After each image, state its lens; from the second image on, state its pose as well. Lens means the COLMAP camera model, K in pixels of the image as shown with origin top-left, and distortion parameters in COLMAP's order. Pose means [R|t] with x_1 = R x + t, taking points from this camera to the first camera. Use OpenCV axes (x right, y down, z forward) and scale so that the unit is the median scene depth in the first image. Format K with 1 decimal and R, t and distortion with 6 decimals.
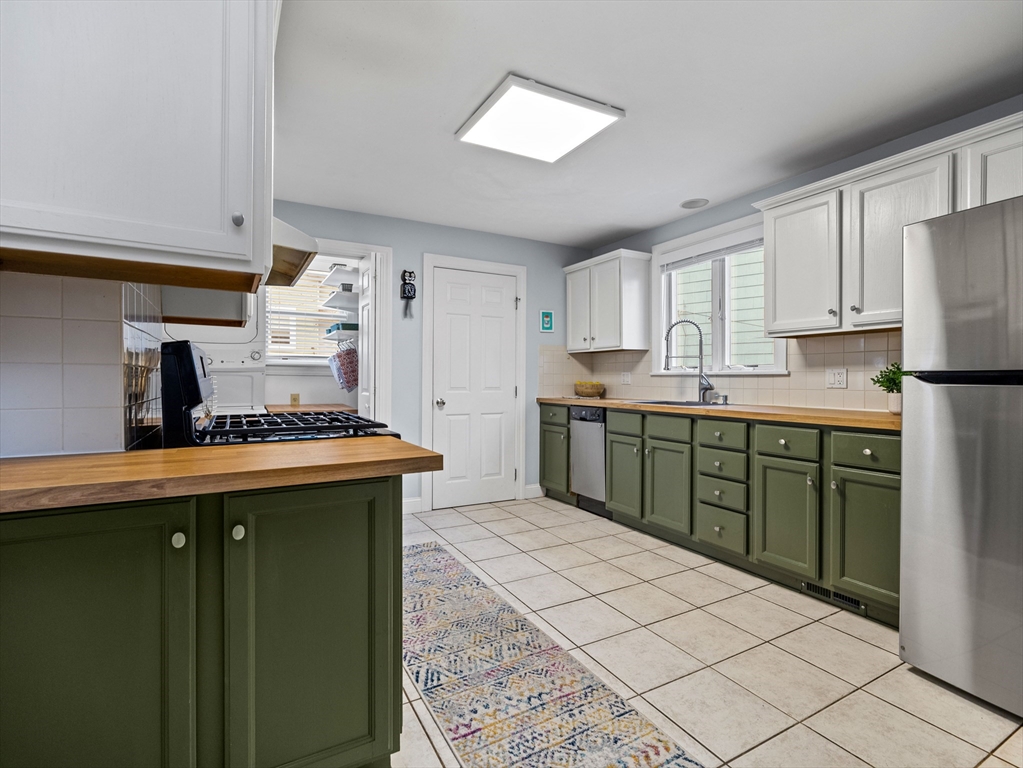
lens RADIAL K [[488.4, 0, 513.5], [0, 488.4, 380.4], [0, 0, 1]] dist [0.002806, -0.000563]
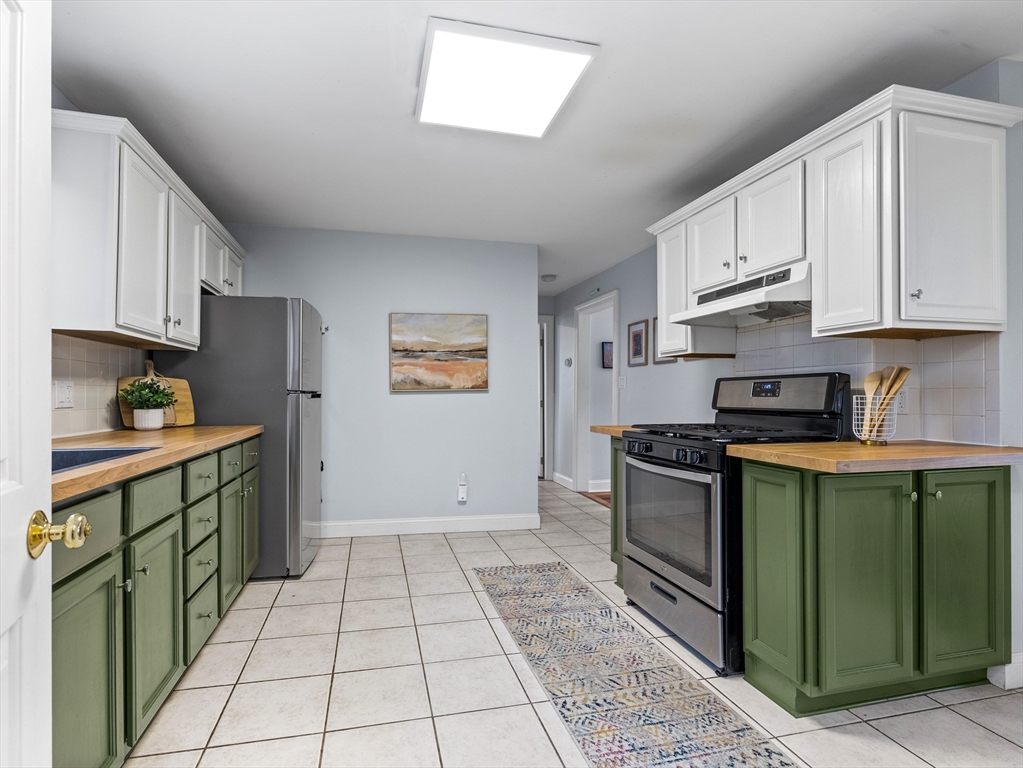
lens RADIAL K [[529.5, 0, 506.8], [0, 529.5, 390.4], [0, 0, 1]] dist [0.000967, 0.000087]
pose [[-0.972643, -0.001957, 0.232295, -0.214954], [-0.002641, 0.999993, -0.002635, -0.011353], [-0.232289, -0.003176, -0.972642, 2.262598]]
